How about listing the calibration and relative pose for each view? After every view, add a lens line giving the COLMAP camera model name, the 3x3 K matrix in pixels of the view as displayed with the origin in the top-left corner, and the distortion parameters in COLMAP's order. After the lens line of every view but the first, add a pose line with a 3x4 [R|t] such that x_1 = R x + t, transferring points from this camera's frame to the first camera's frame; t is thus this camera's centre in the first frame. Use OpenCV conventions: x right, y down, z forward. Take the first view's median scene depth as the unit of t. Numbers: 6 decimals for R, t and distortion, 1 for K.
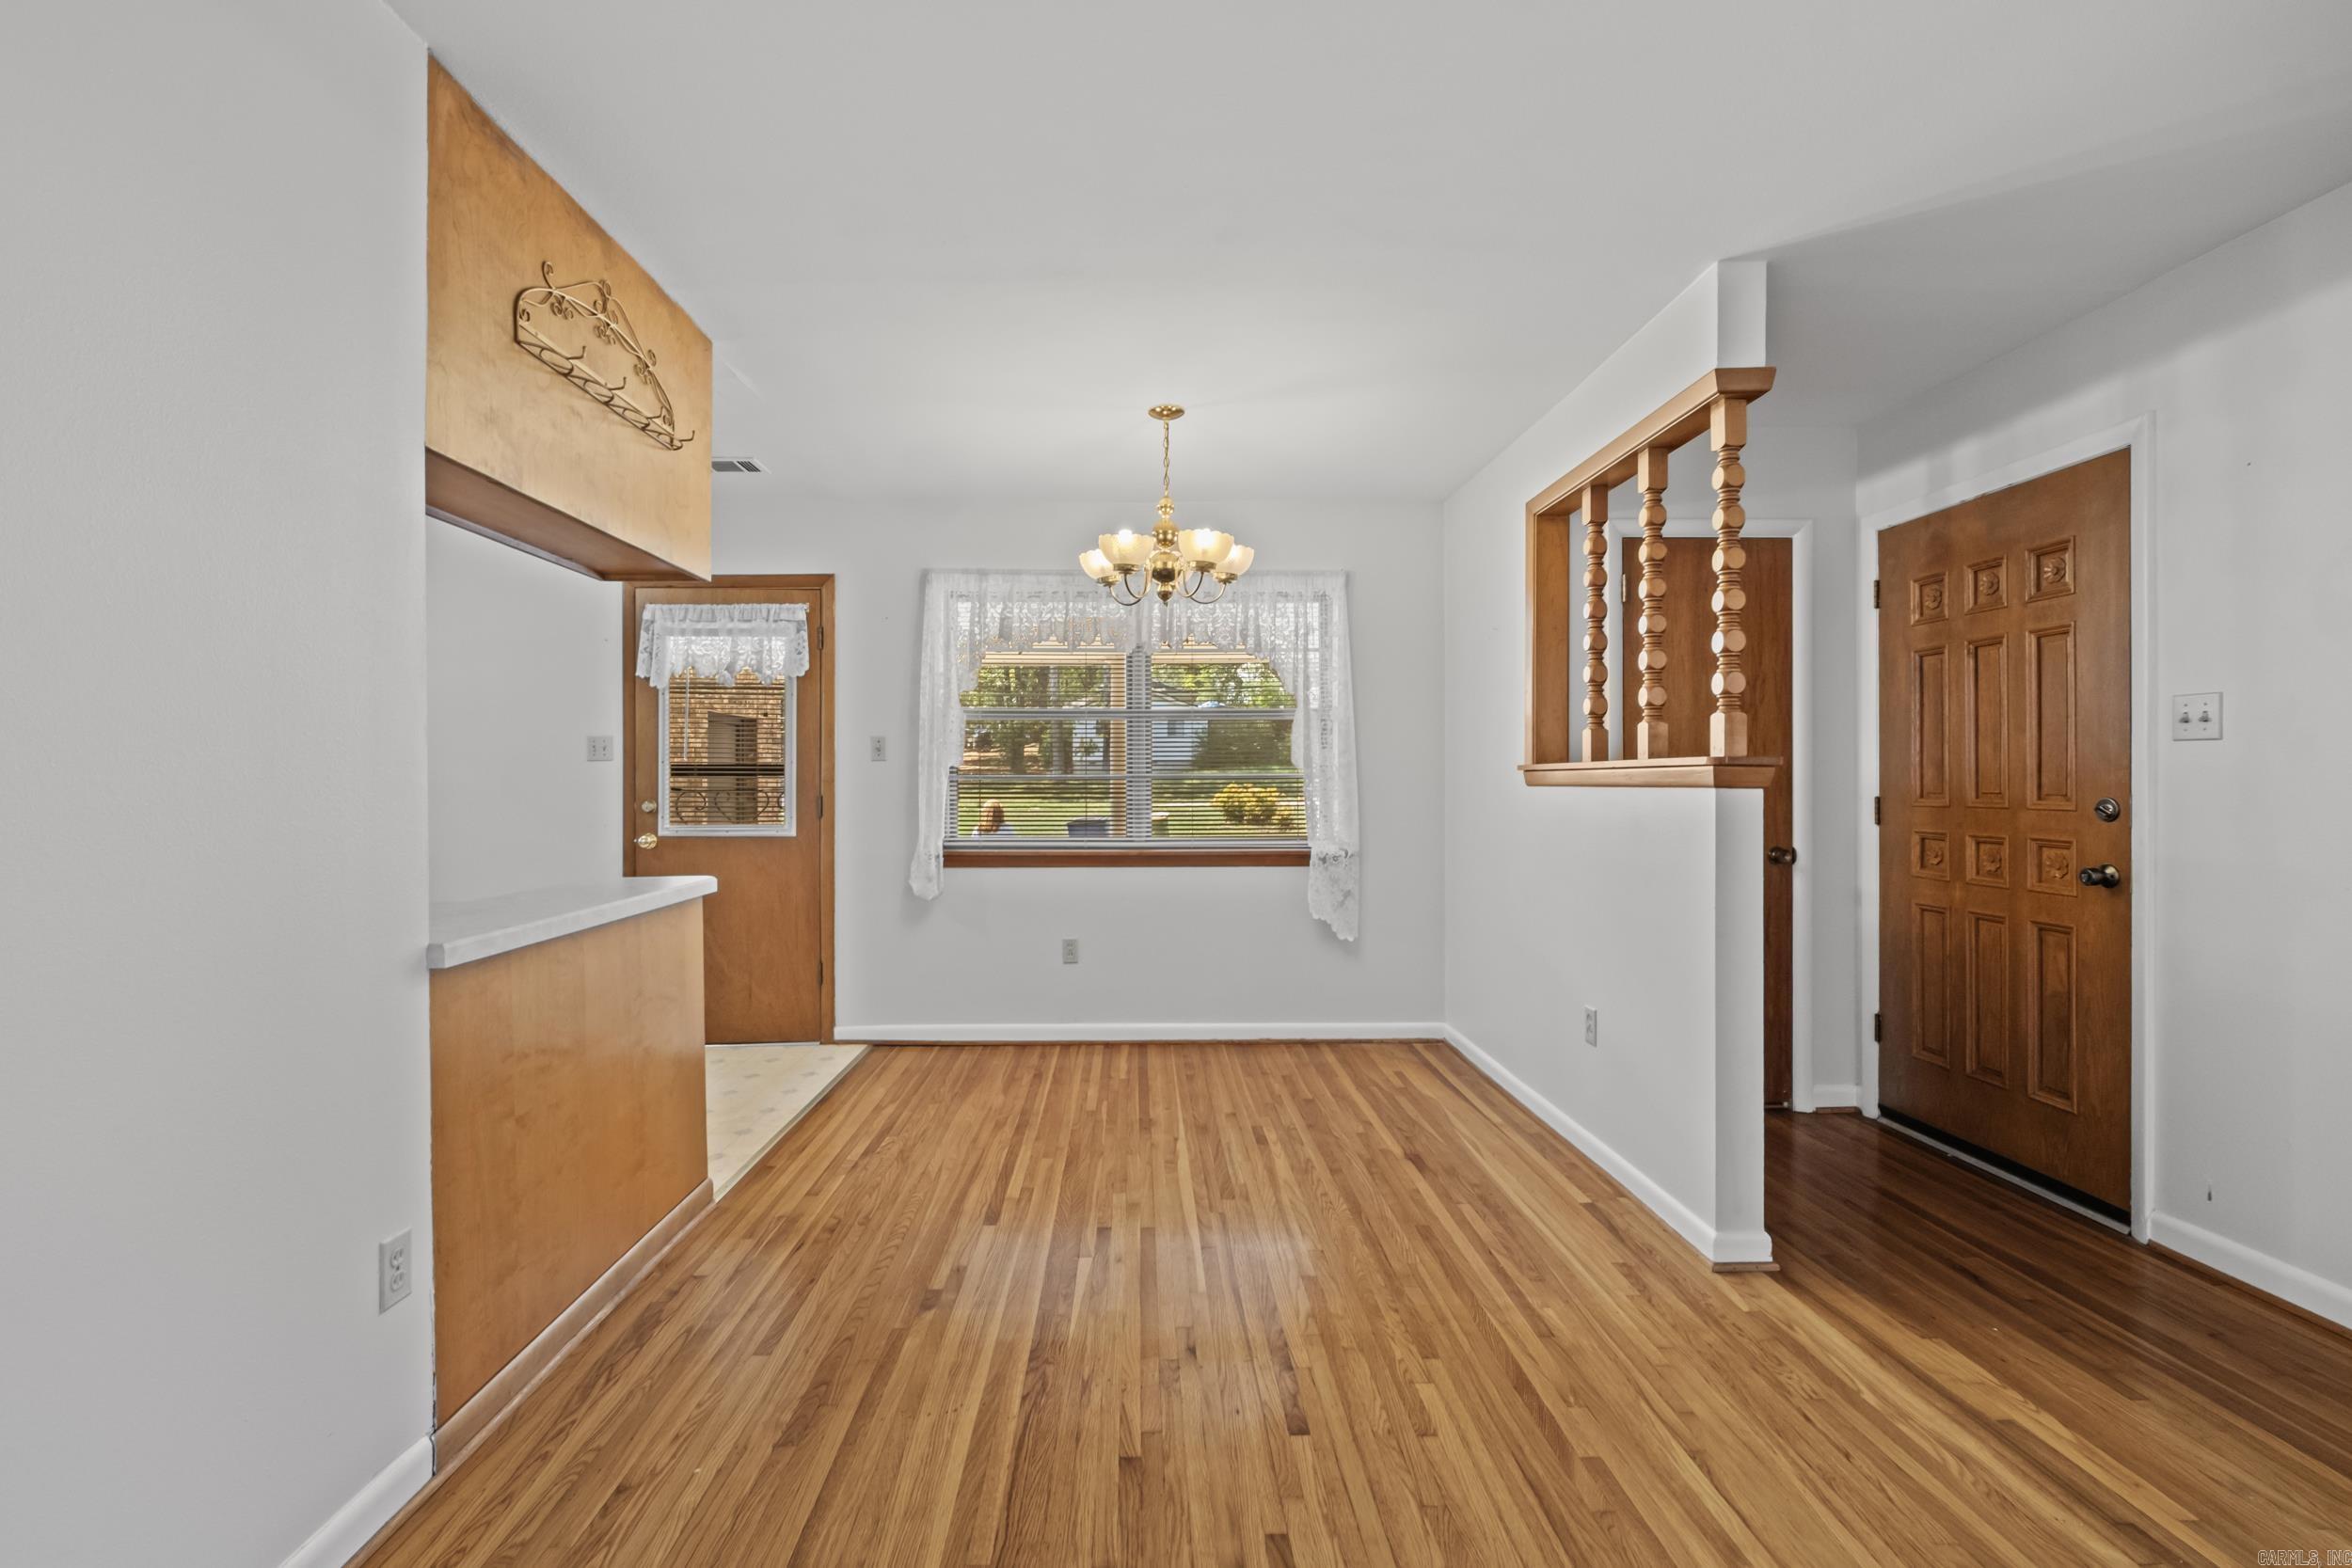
lens RADIAL K [[1029.0, 0, 1155.7], [0, 1029.0, 782.9], [0, 0, 1]] dist [-0.007573, 0.000624]
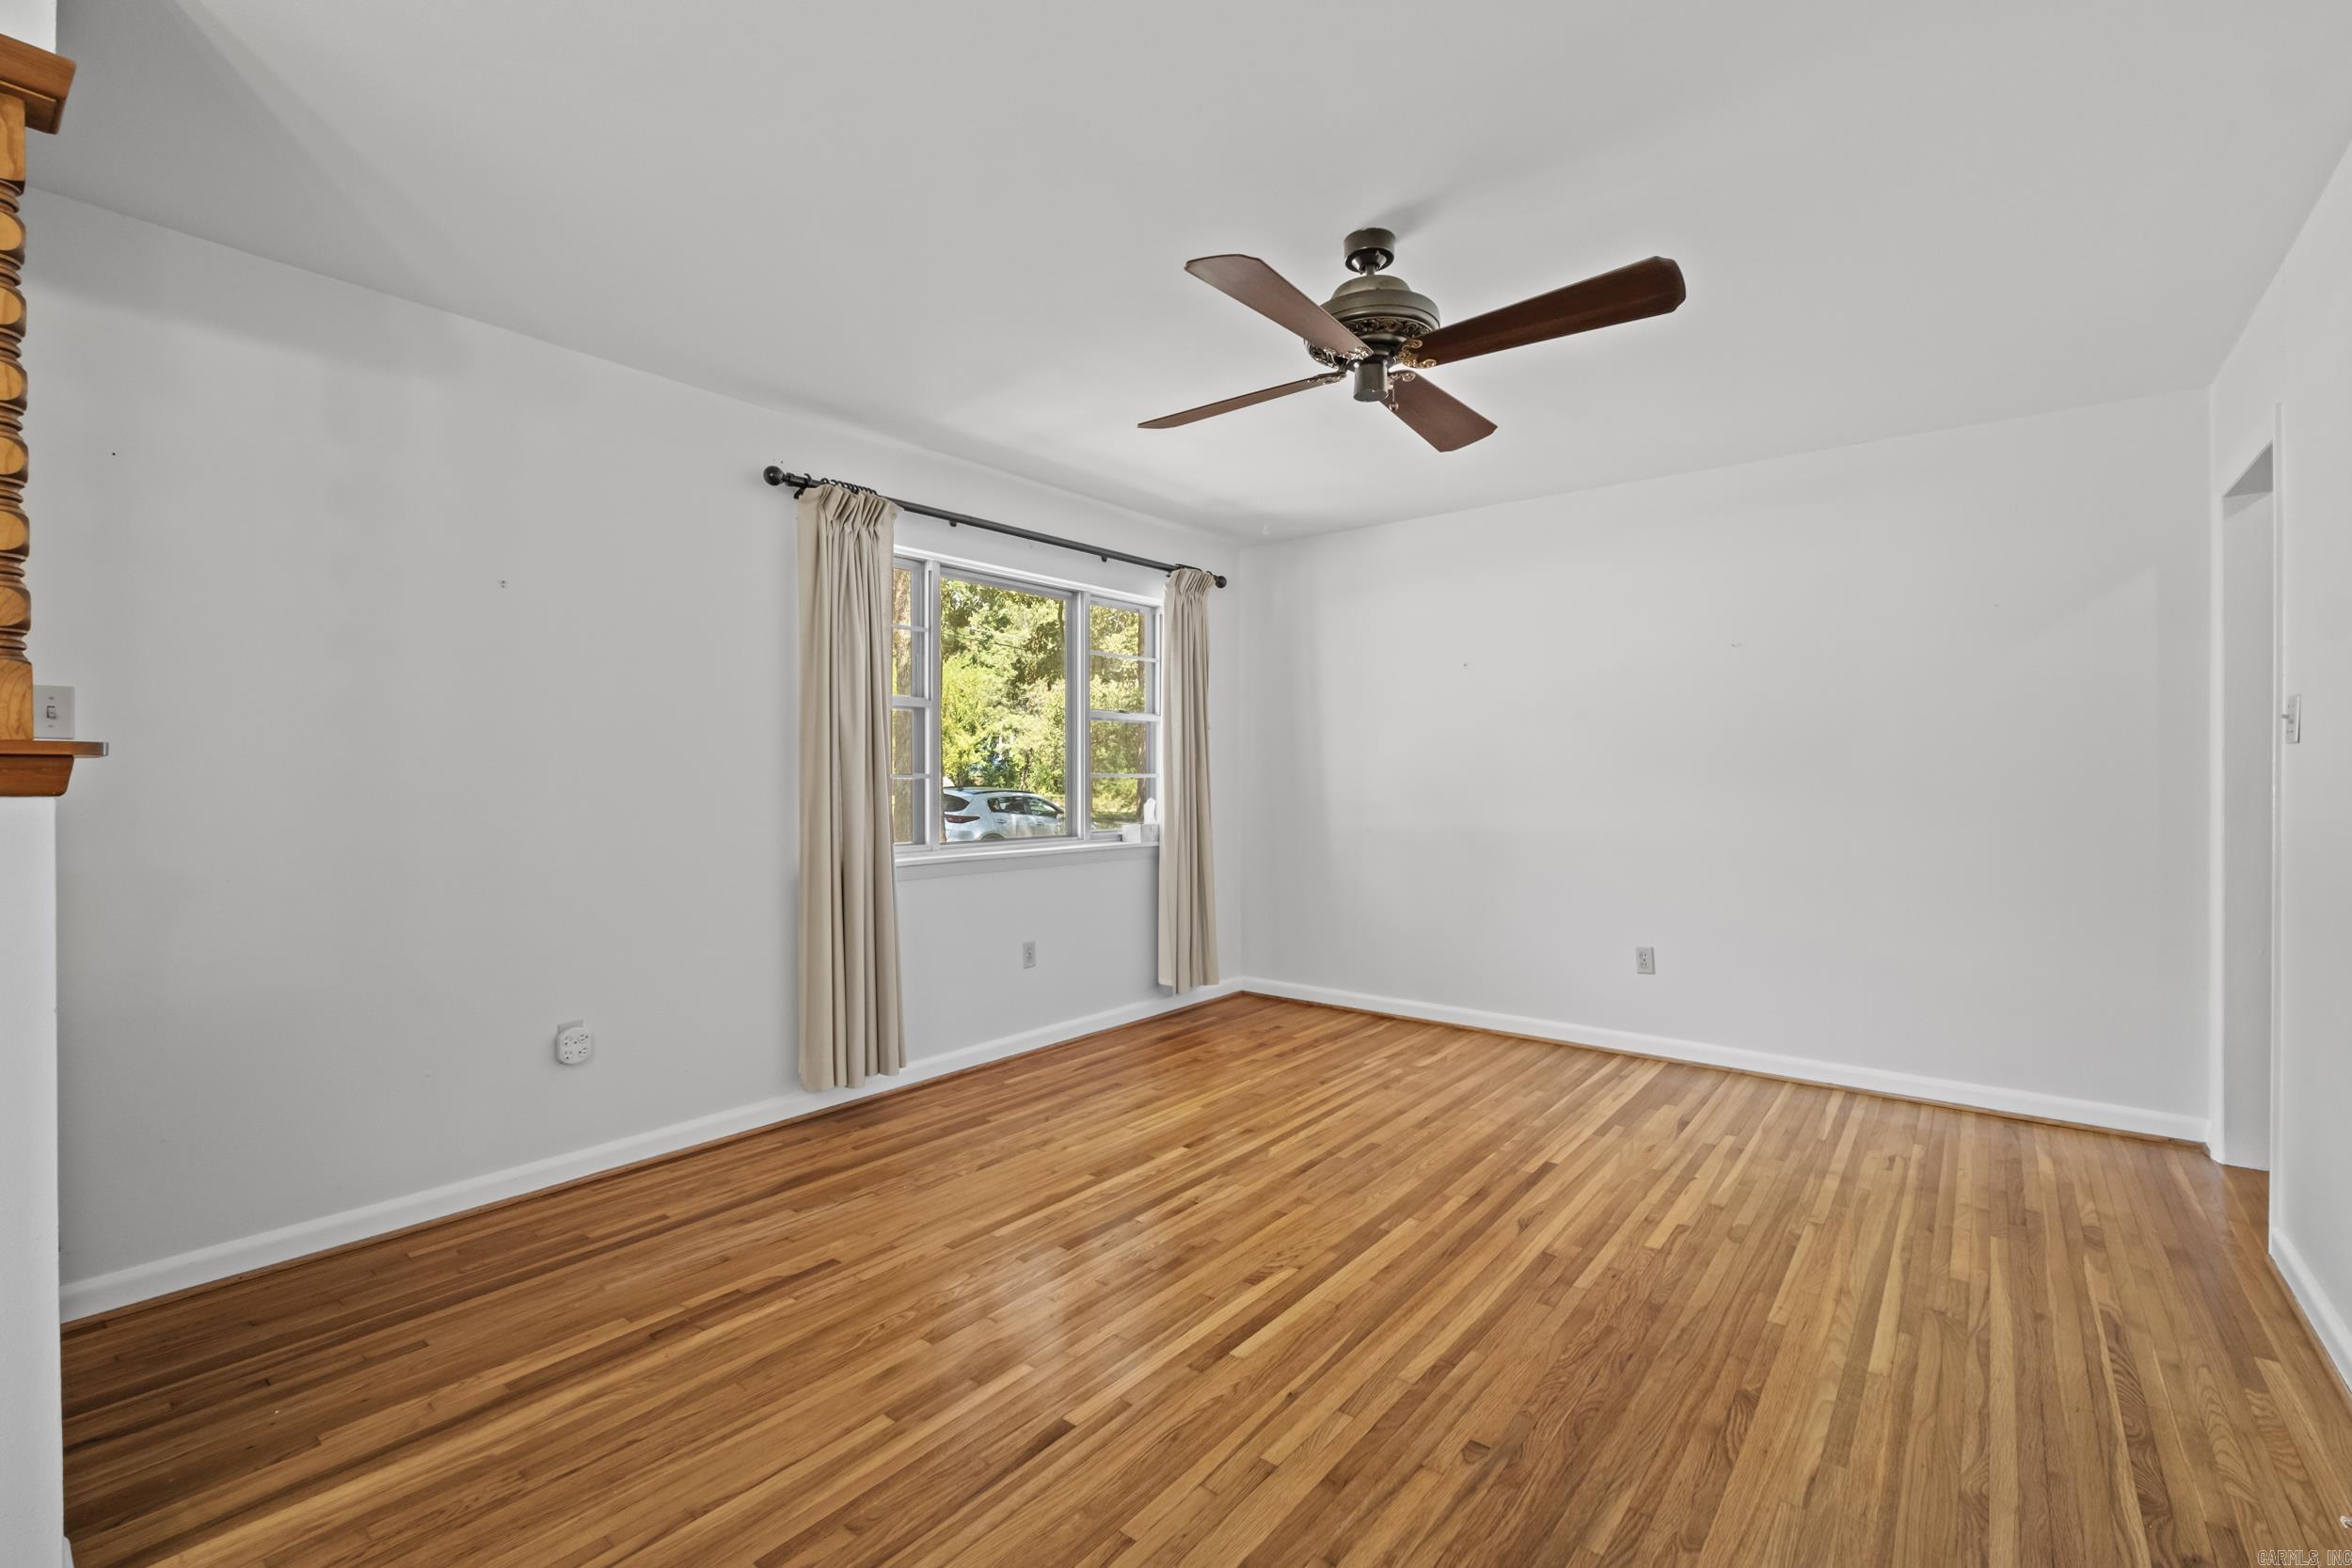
lens RADIAL K [[1029.0, 0, 1156.5], [0, 1029.0, 777.5], [0, 0, 1]] dist [-0.007573, 0.000624]
pose [[-0.763675, 0.005163, 0.645580, -0.219375], [0.002605, 0.999985, -0.004916, -0.000841], [-0.645595, -0.002073, -0.763677, 0.813467]]
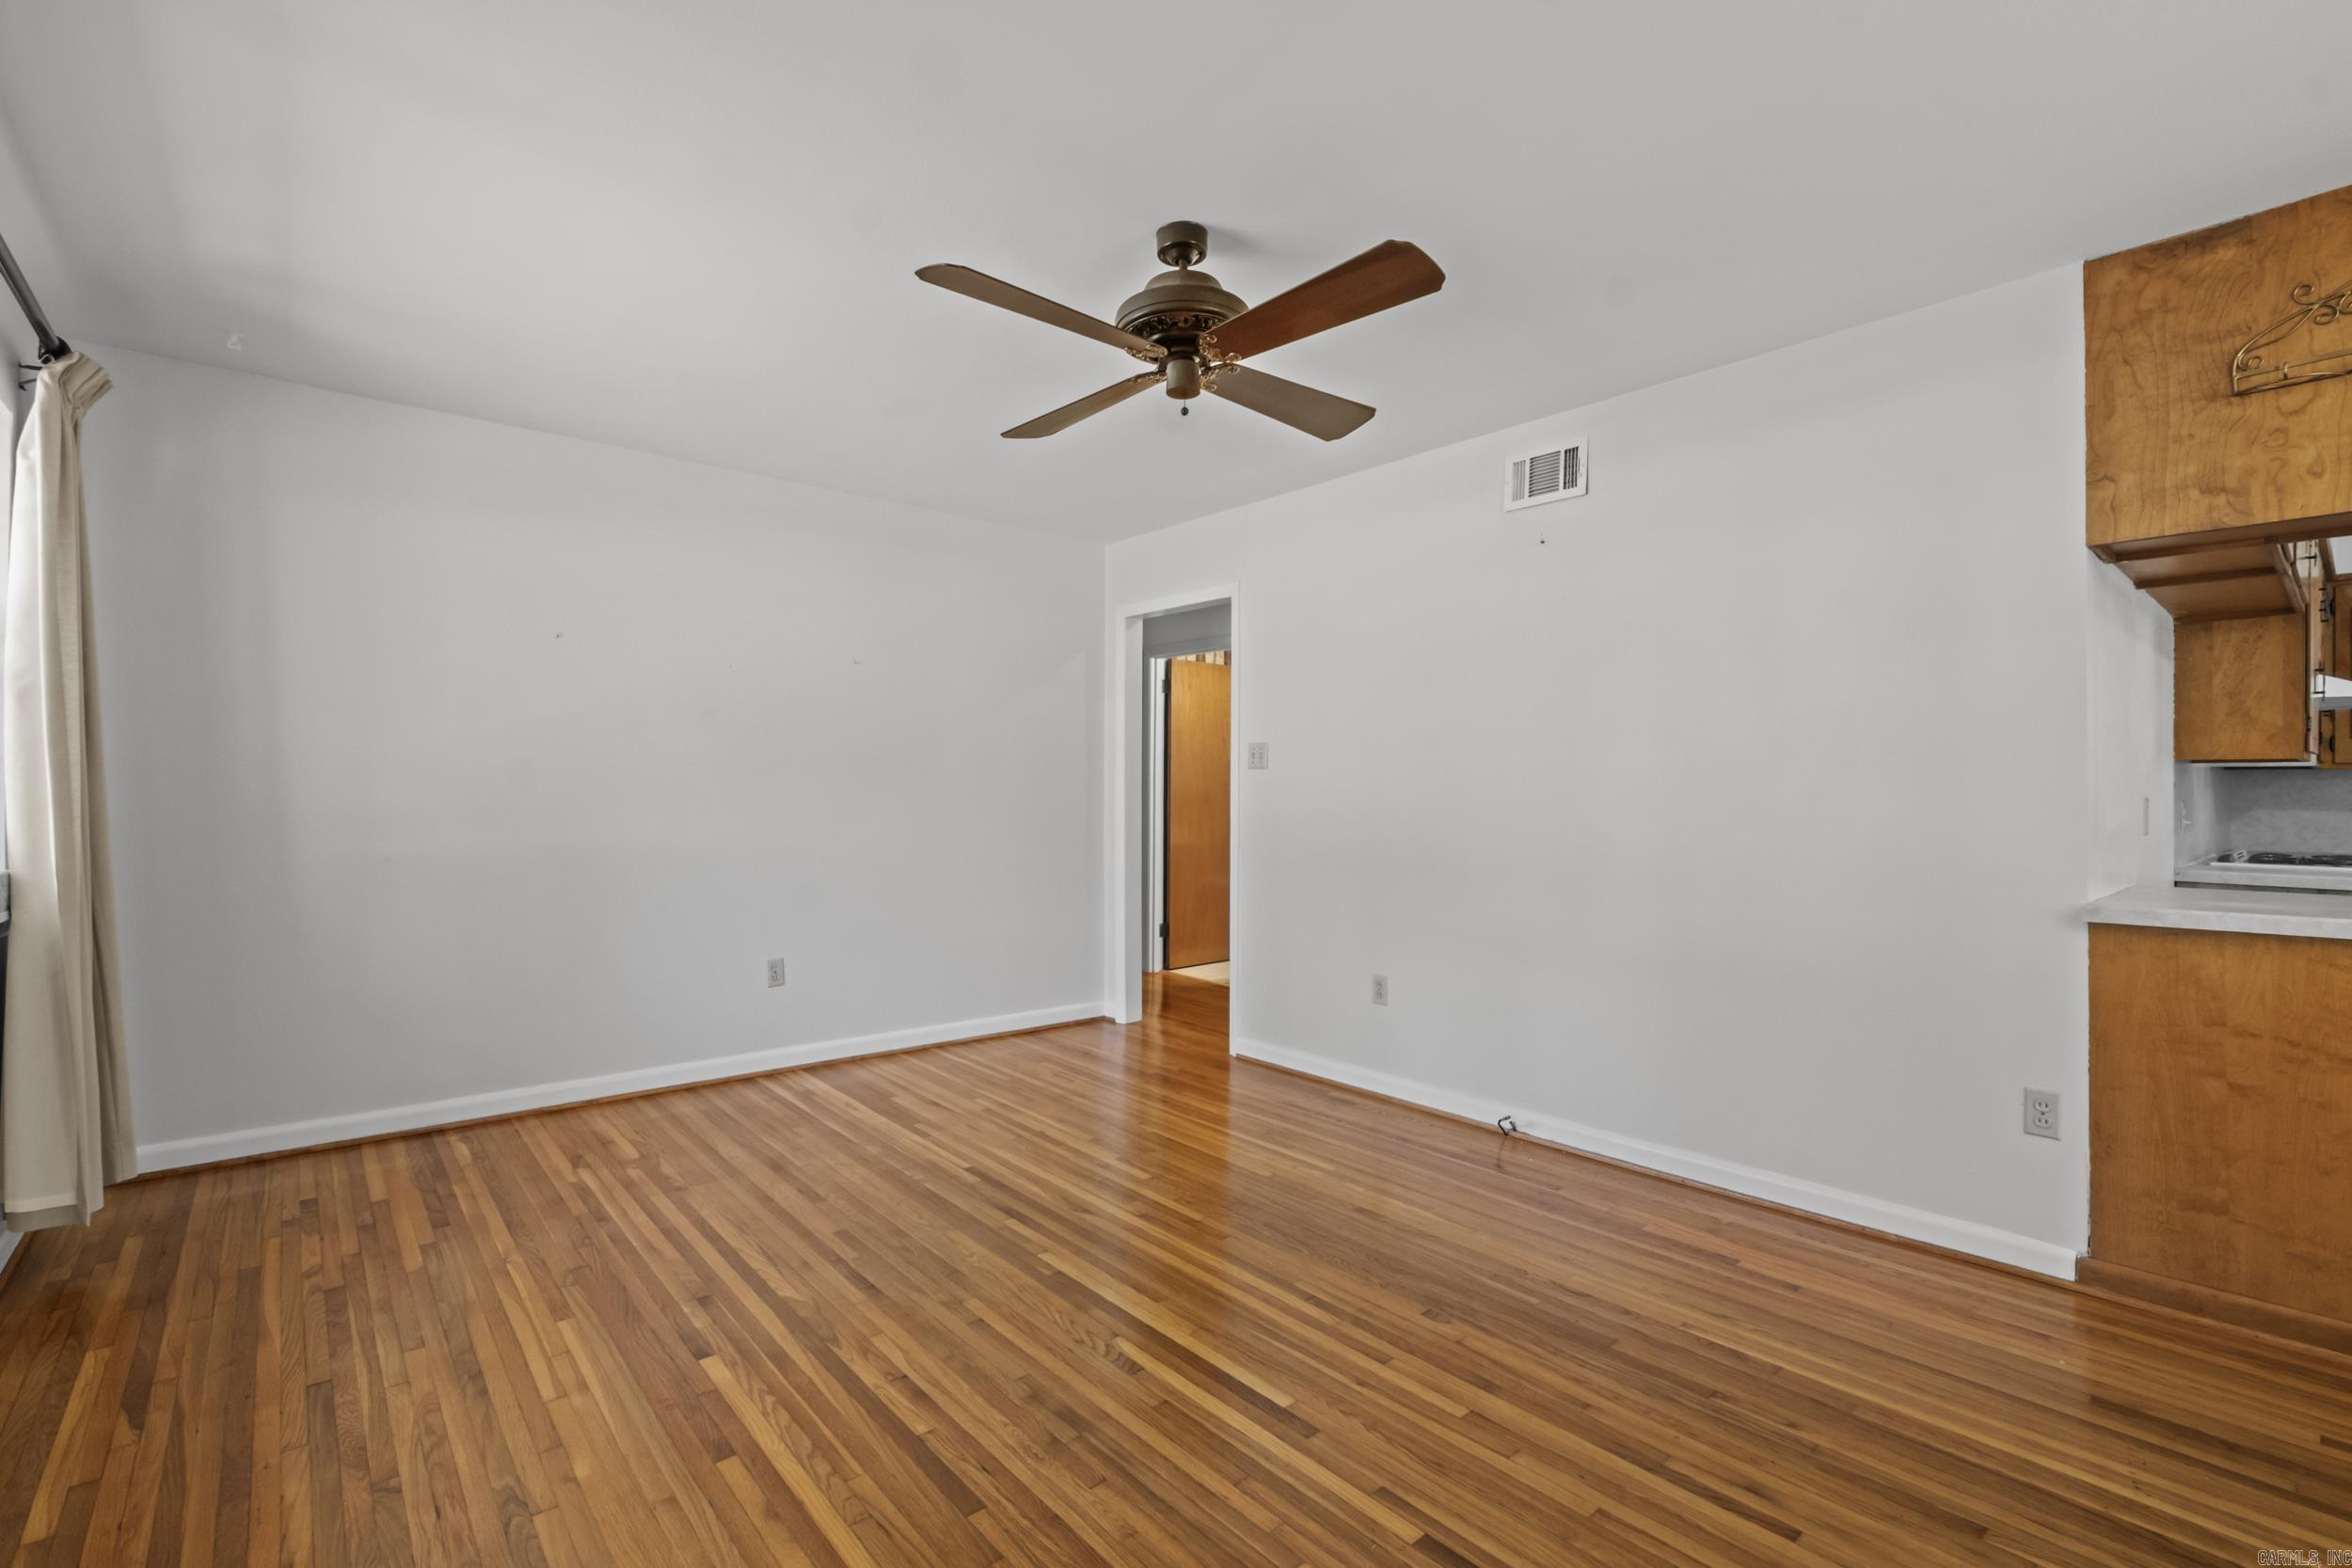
lens RADIAL K [[1029.0, 0, 1162.6], [0, 1029.0, 793.9], [0, 0, 1]] dist [-0.007573, 0.000624]
pose [[-0.772738, -0.000149, -0.634725, 0.624060], [-0.000227, 1.000000, 0.000042, 0.004594], [0.634725, 0.000177, -0.772738, 0.697989]]
